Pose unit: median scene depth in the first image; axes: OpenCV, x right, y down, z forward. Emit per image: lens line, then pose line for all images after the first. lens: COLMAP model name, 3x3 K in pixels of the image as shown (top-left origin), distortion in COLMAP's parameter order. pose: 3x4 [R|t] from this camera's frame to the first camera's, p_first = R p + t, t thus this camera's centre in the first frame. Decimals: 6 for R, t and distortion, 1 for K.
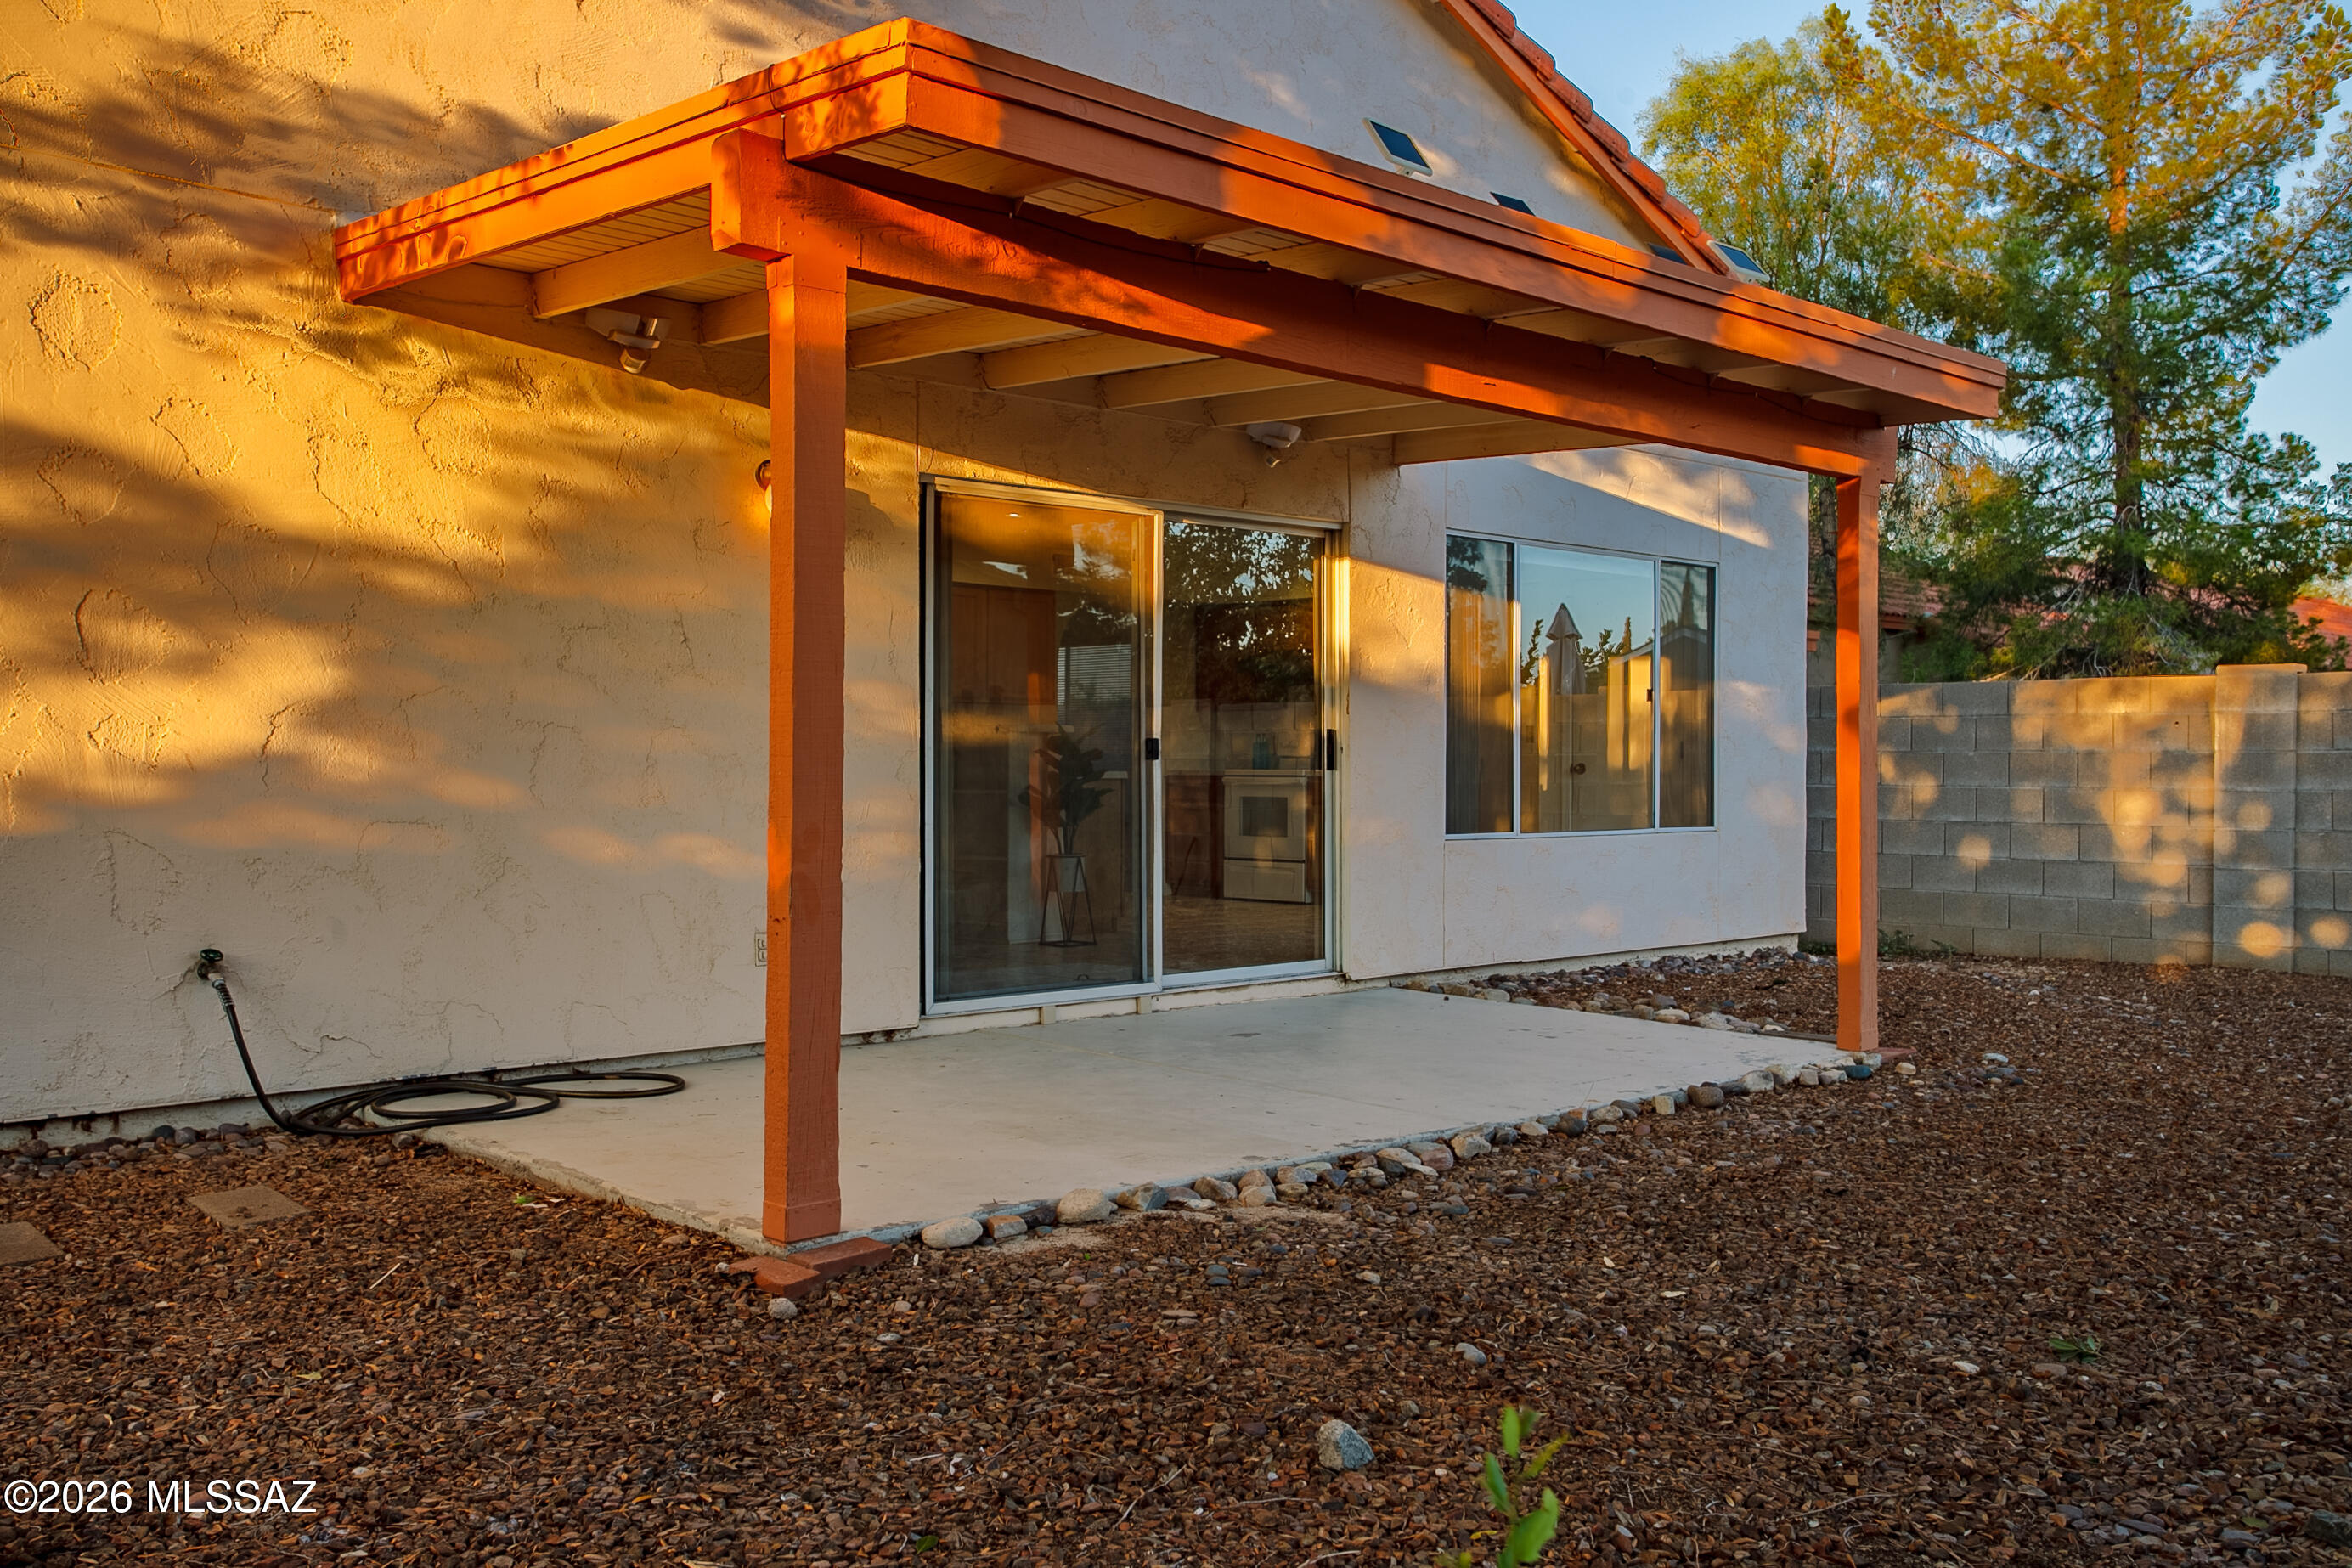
lens RADIAL K [[2201.7, 0, 1077.9], [0, 2201.7, 786.4], [0, 0, 1]] dist [0.008207, 0.011081]
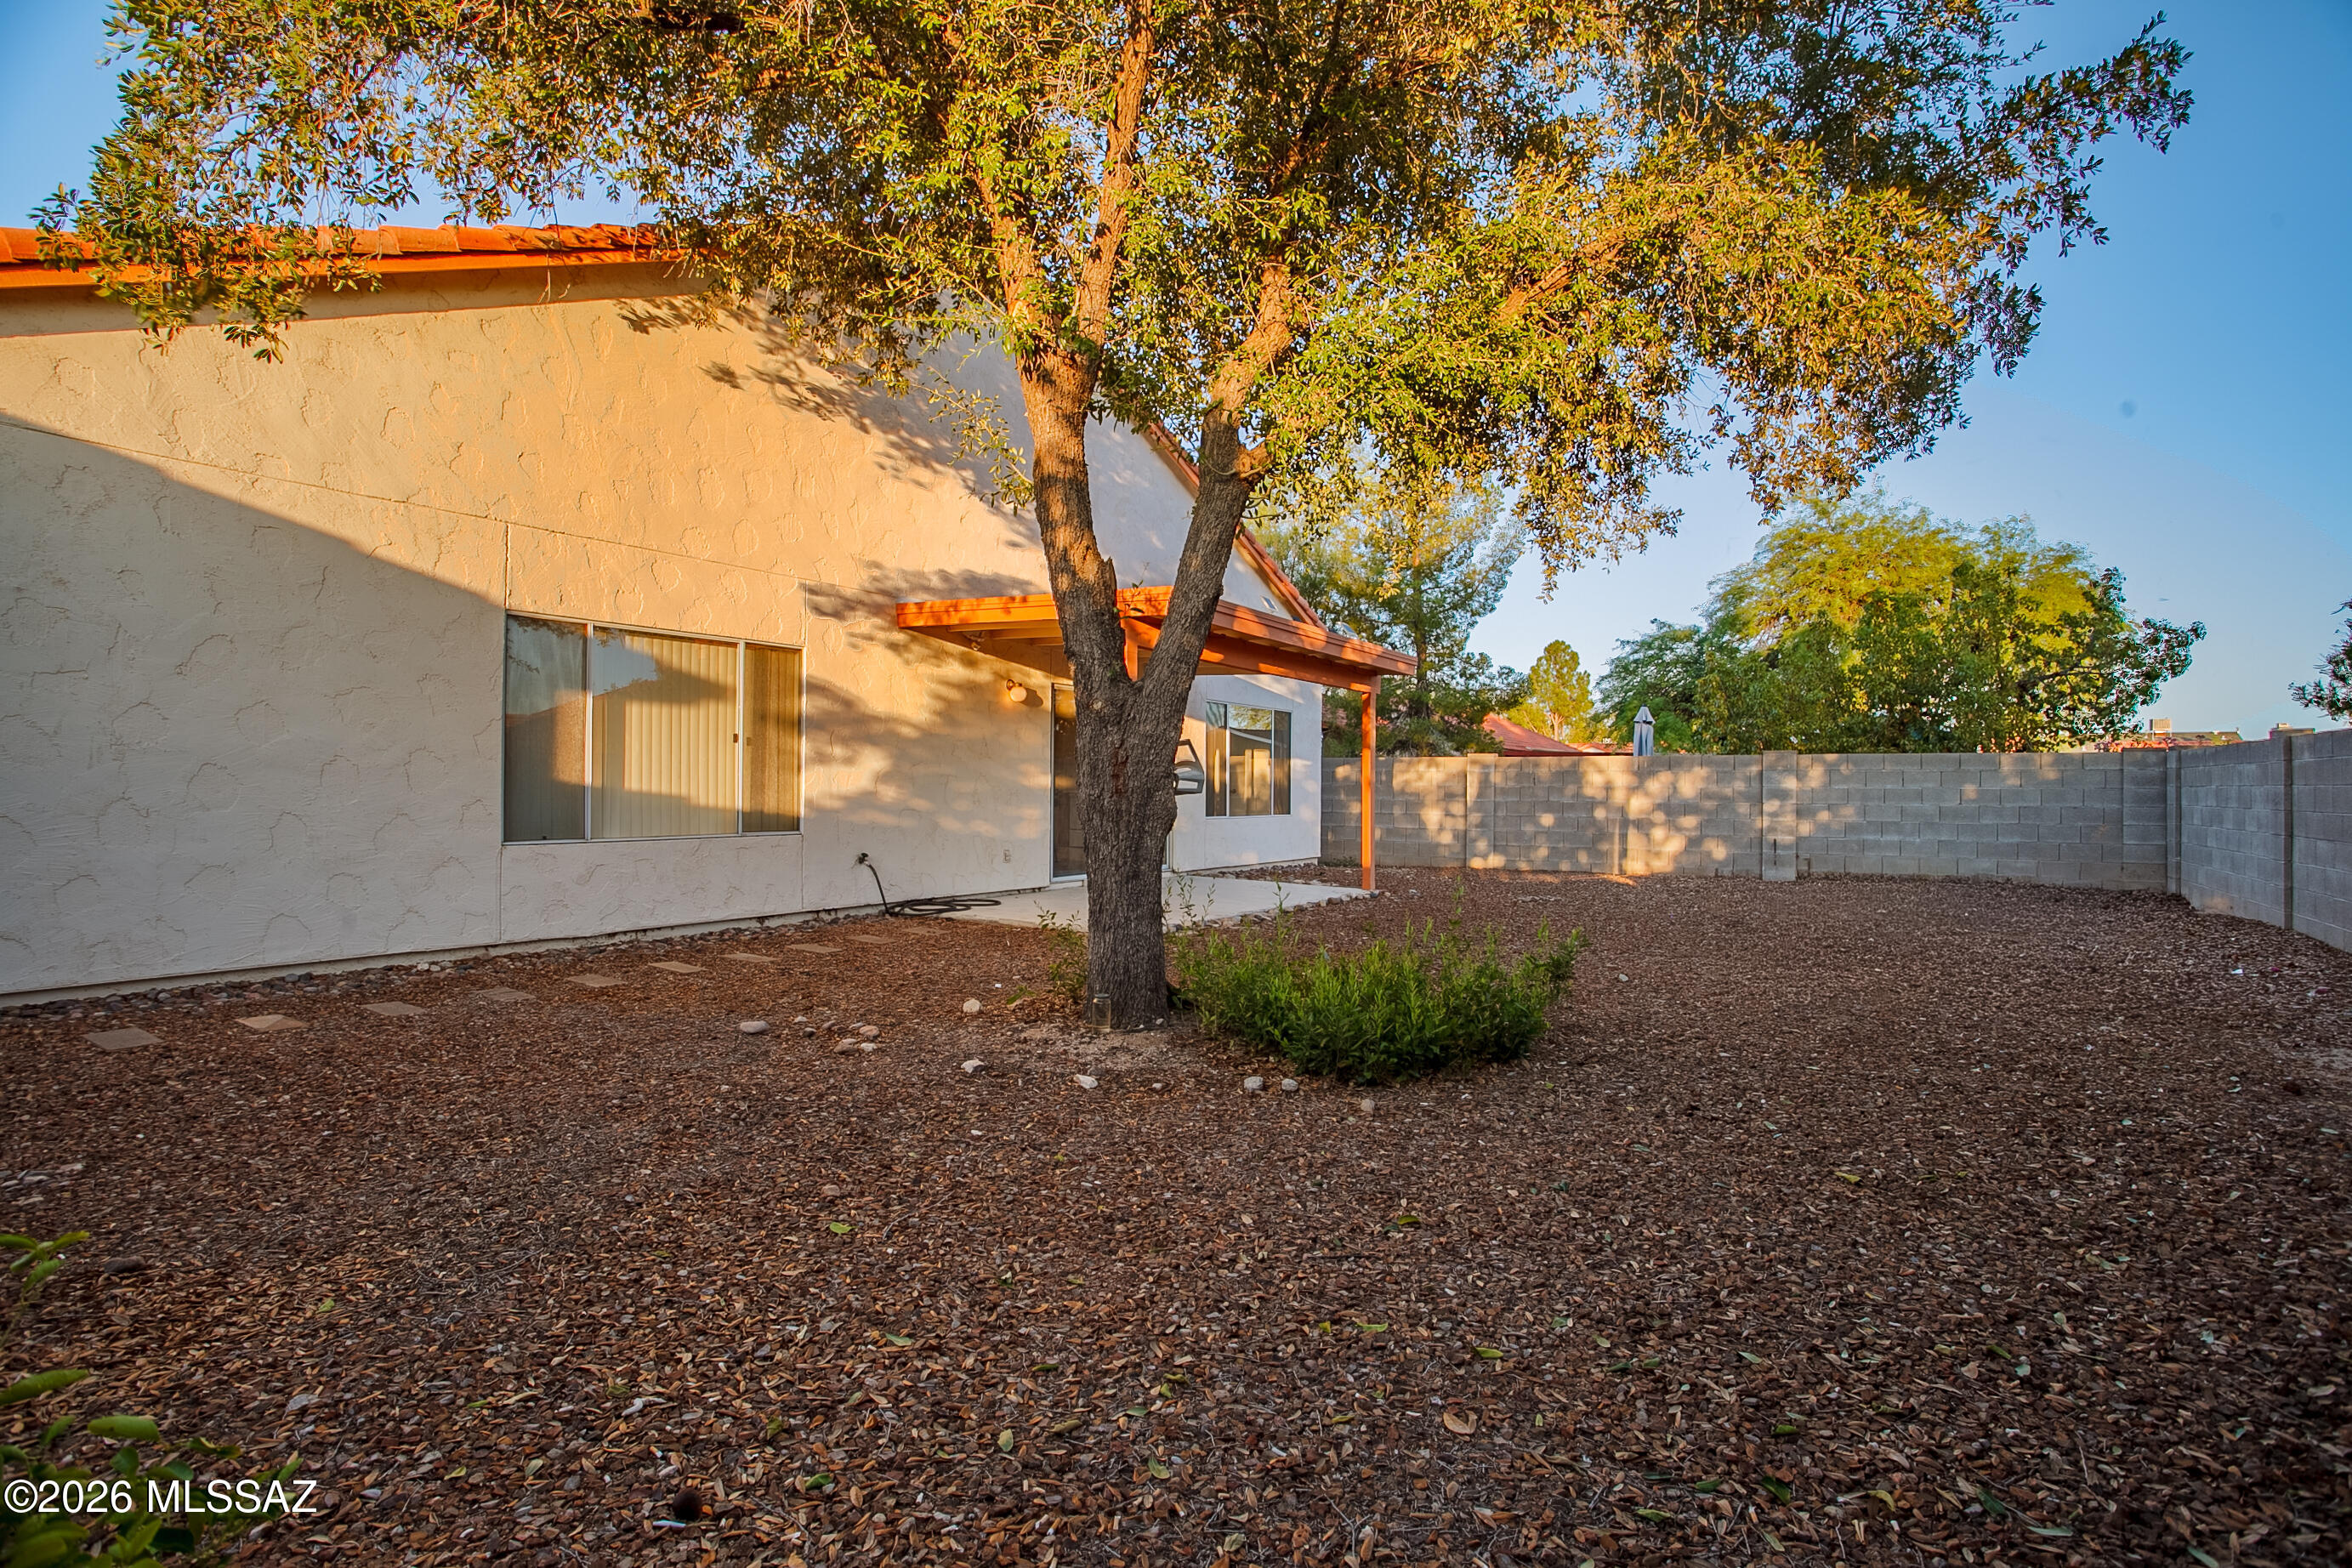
lens RADIAL K [[1158.6, 0, 1162.1], [0, 1158.6, 774.0], [0, 0, 1]] dist [-0.049927, 0.001321]
pose [[0.973320, 0.001818, 0.229444, -0.189022], [0.003114, 0.999772, -0.021131, -0.000952], [-0.229430, 0.021282, 0.973093, -0.336562]]
